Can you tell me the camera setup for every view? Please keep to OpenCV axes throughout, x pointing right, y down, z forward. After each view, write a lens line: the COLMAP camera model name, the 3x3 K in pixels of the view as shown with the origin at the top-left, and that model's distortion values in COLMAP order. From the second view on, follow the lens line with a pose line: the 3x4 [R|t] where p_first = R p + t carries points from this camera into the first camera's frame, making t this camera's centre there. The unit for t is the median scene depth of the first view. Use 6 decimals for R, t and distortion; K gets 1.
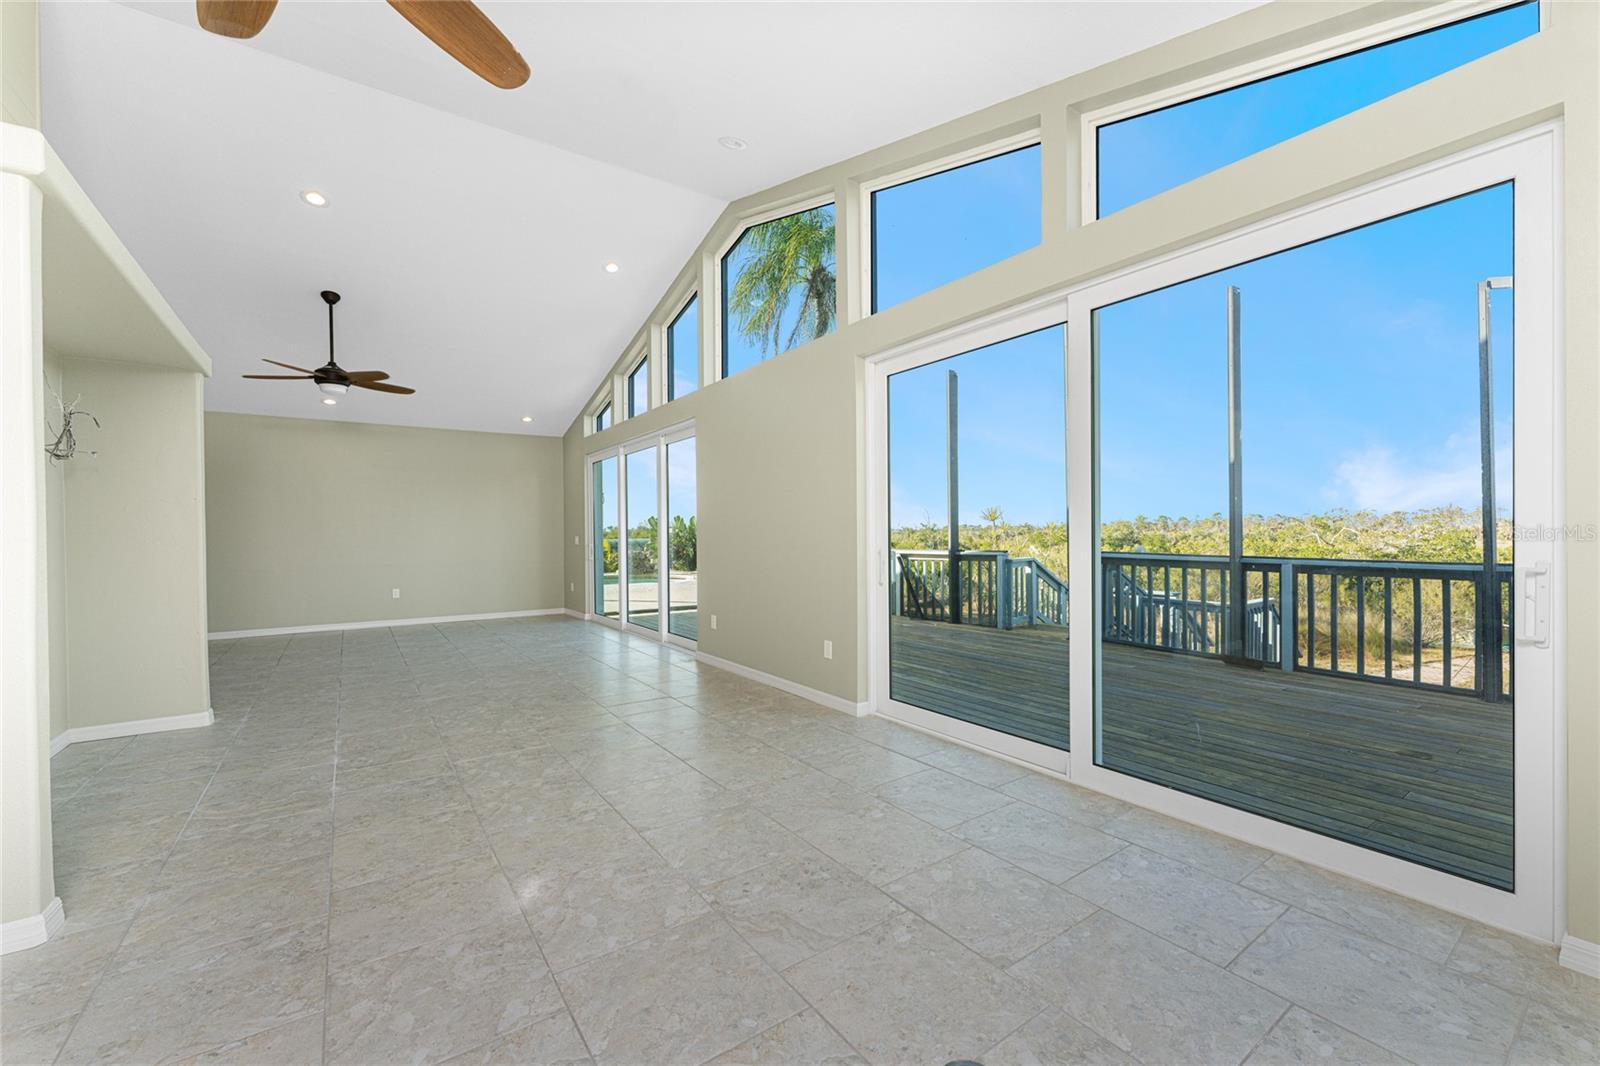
lens RADIAL K [[655.7, 0, 805.4], [0, 655.7, 545.4], [0, 0, 1]] dist [-0.005773, 0.000364]
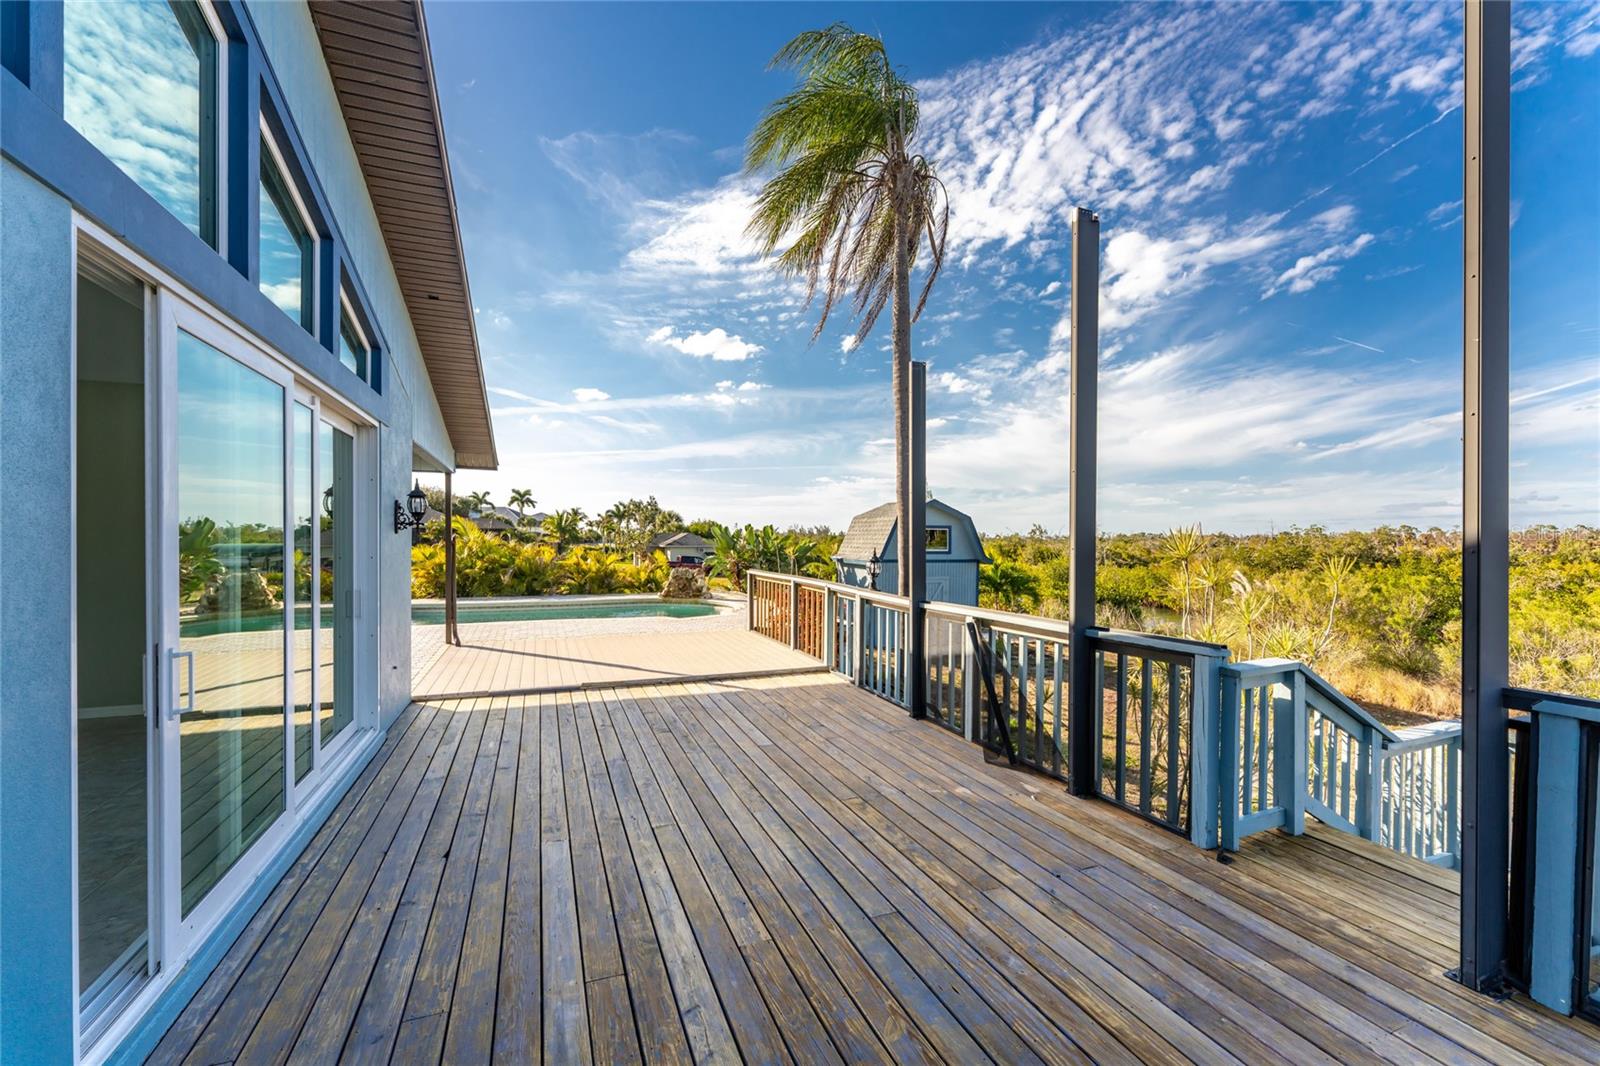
lens RADIAL K [[655.7, 0, 795.7], [0, 655.7, 553.6], [0, 0, 1]] dist [-0.005773, 0.000364]
pose [[0.968850, 0.021718, -0.246695, 0.147652], [-0.020555, 0.999762, 0.007290, -0.039893], [0.246795, -0.001992, 0.969066, 0.530302]]
